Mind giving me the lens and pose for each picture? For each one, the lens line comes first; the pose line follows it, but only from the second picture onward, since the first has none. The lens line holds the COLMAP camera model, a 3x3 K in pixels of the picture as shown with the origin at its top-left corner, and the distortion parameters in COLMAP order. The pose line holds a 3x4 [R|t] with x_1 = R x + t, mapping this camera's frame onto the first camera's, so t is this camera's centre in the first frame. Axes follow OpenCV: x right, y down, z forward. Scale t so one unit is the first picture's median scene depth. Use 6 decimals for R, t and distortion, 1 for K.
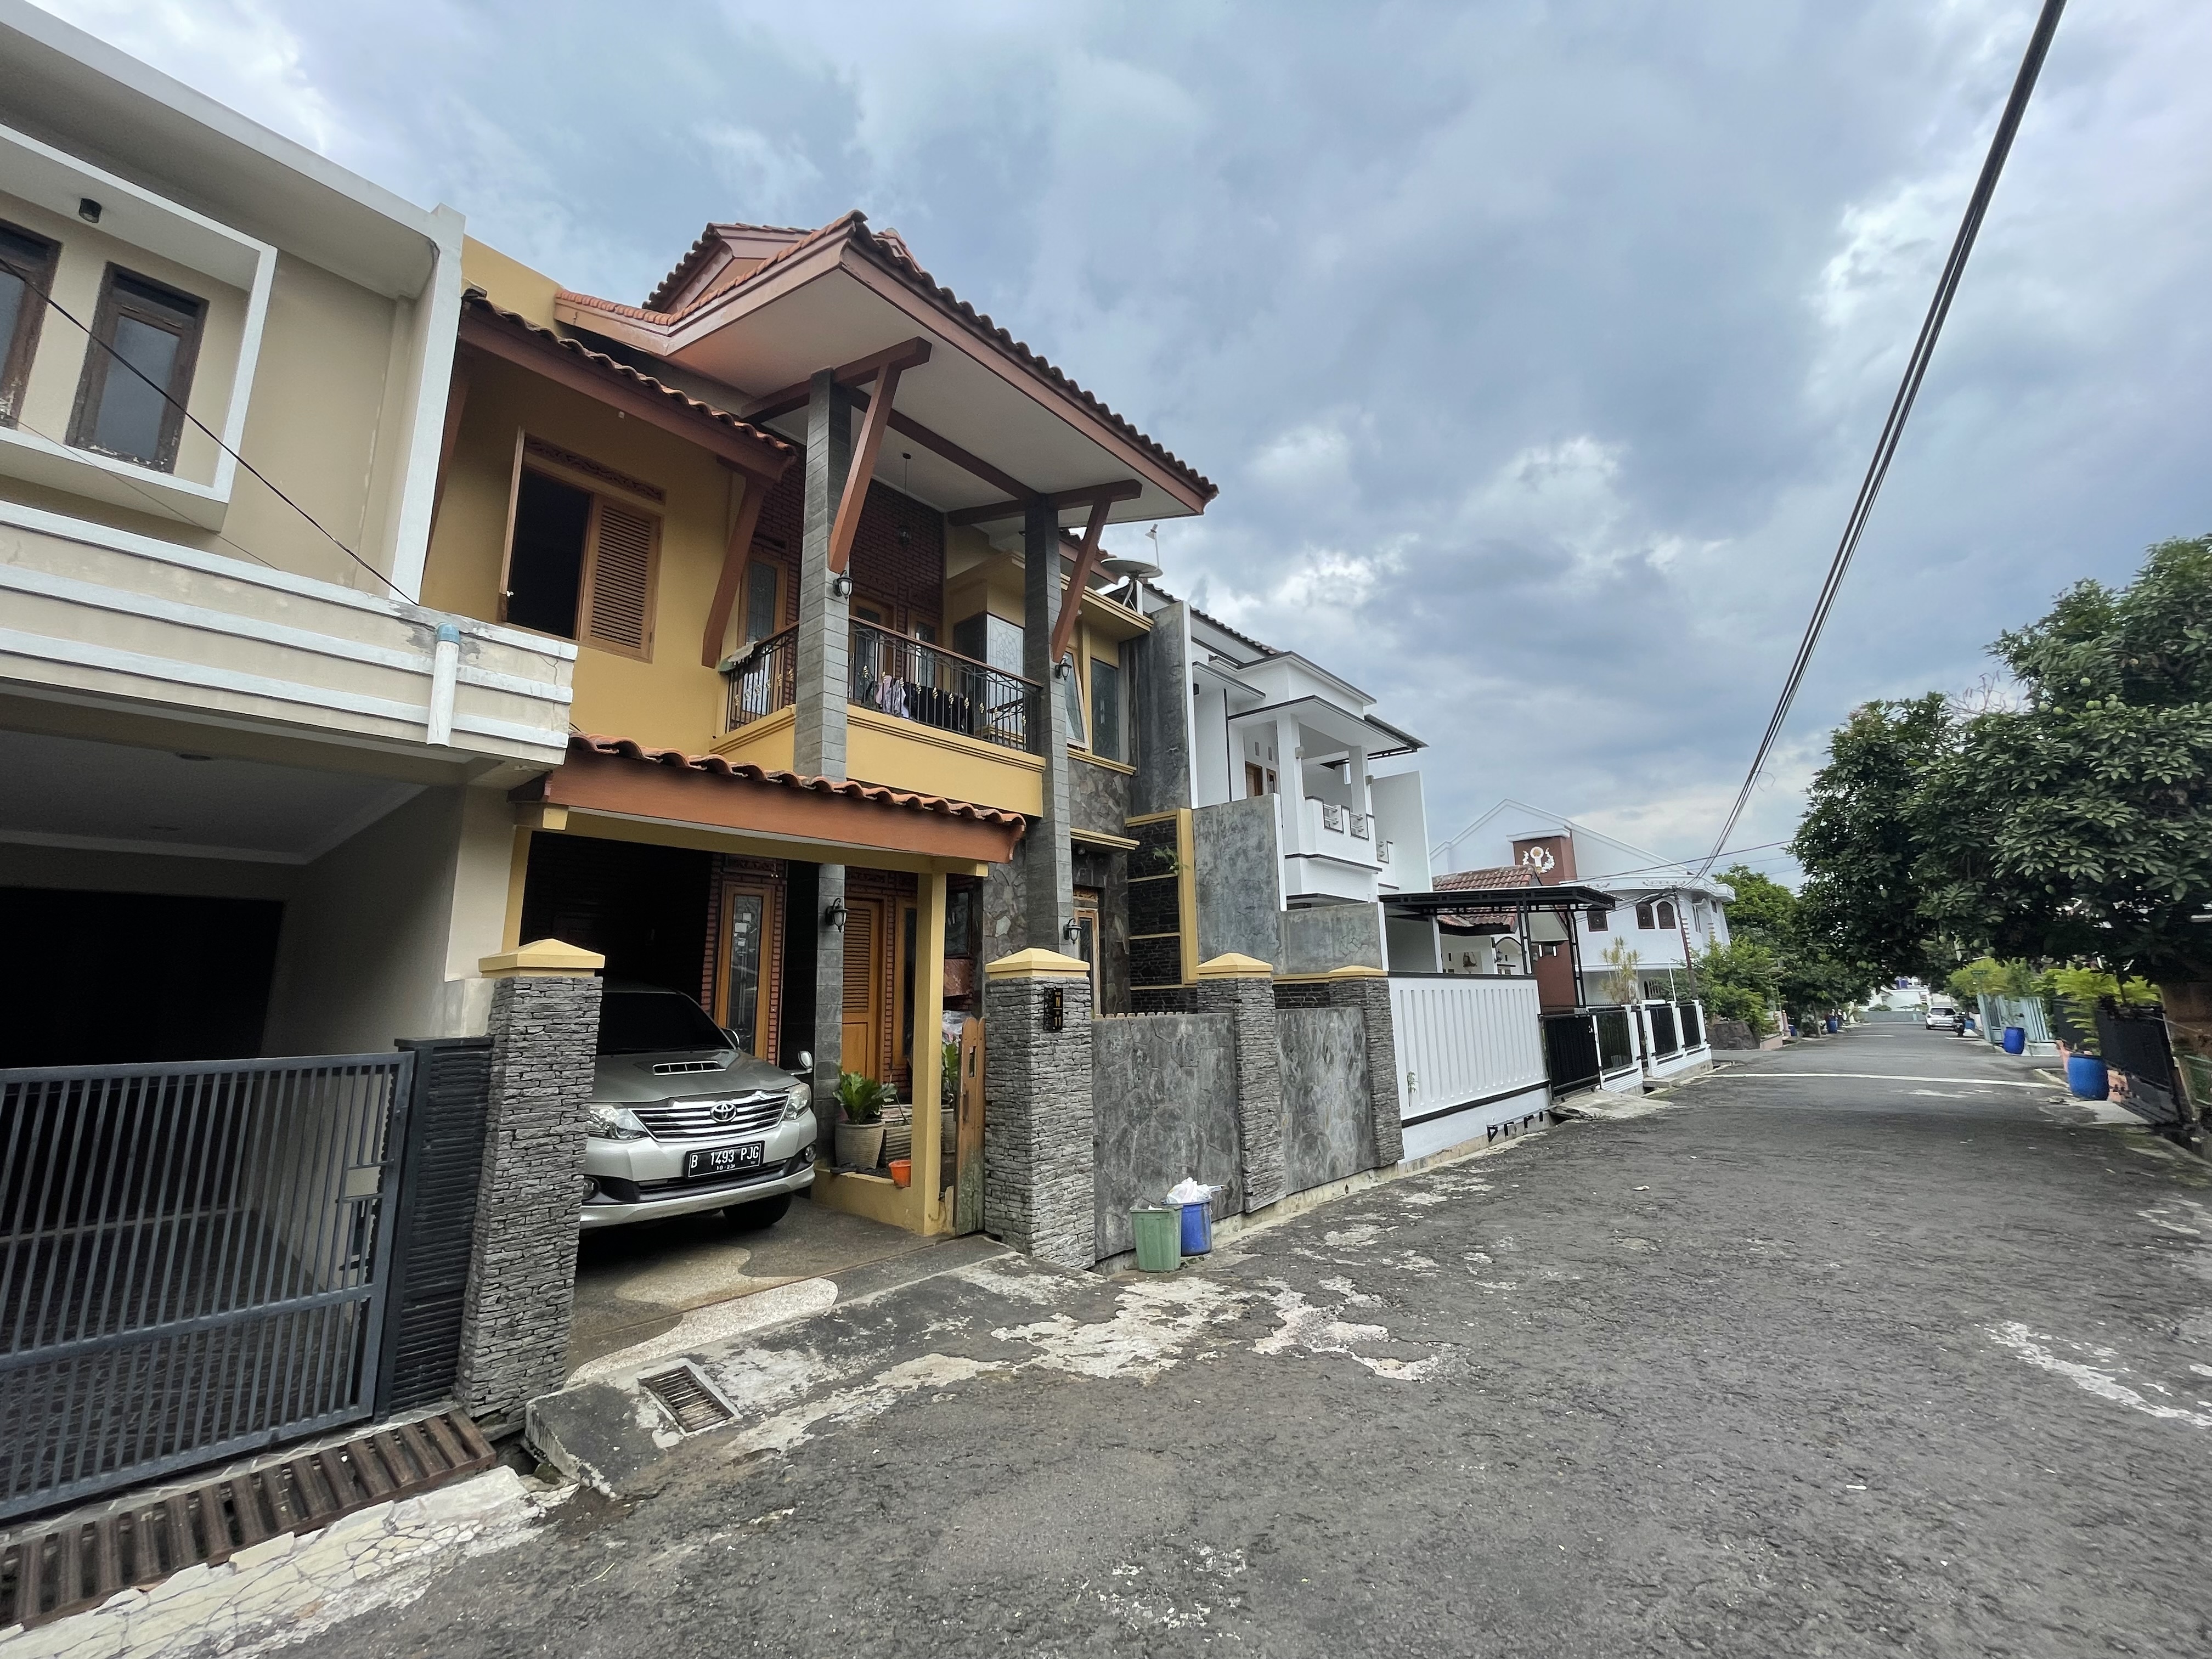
lens RADIAL K [[891.0, 0, 1108.4], [0, 891.0, 826.6], [0, 0, 1]] dist [-0.003164, -0.000044]
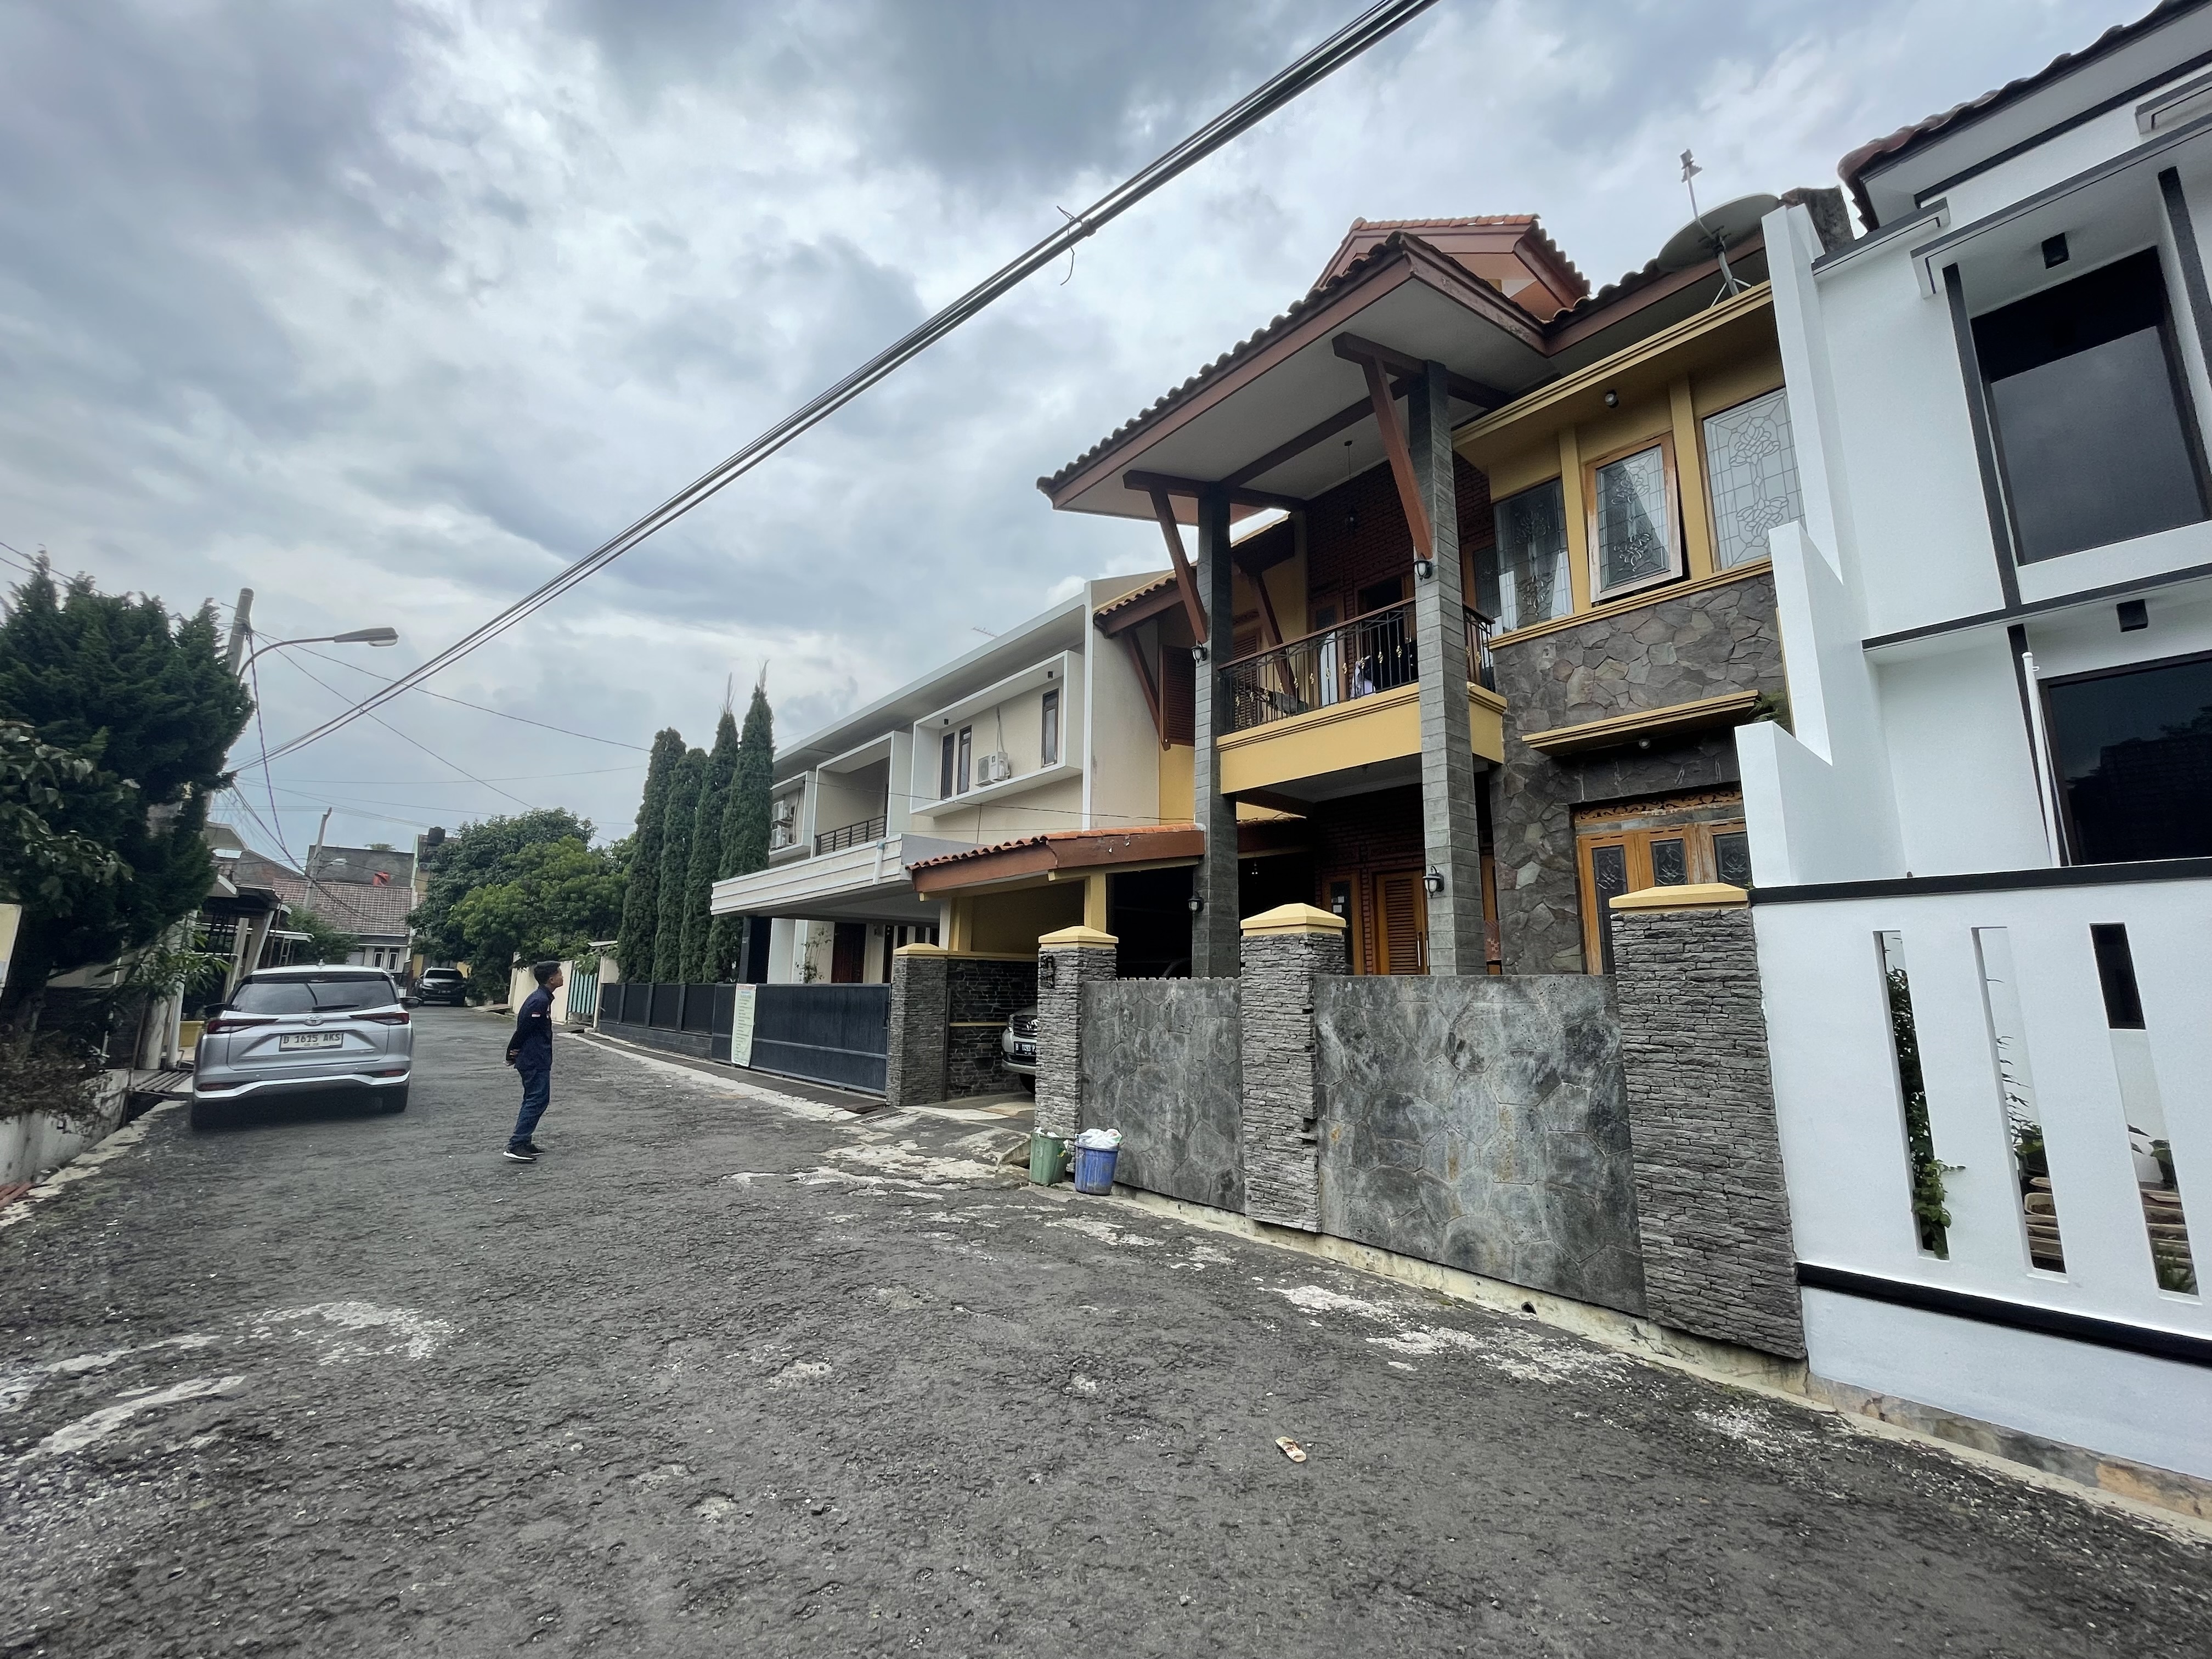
lens RADIAL K [[891.0, 0, 1108.4], [0, 891.0, 826.6], [0, 0, 1]] dist [-0.003164, -0.000044]
pose [[-0.147147, -0.159731, -0.976132, 1.202581], [0.187275, 0.964525, -0.186063, 0.244727], [0.971224, -0.210184, -0.112013, 1.203901]]
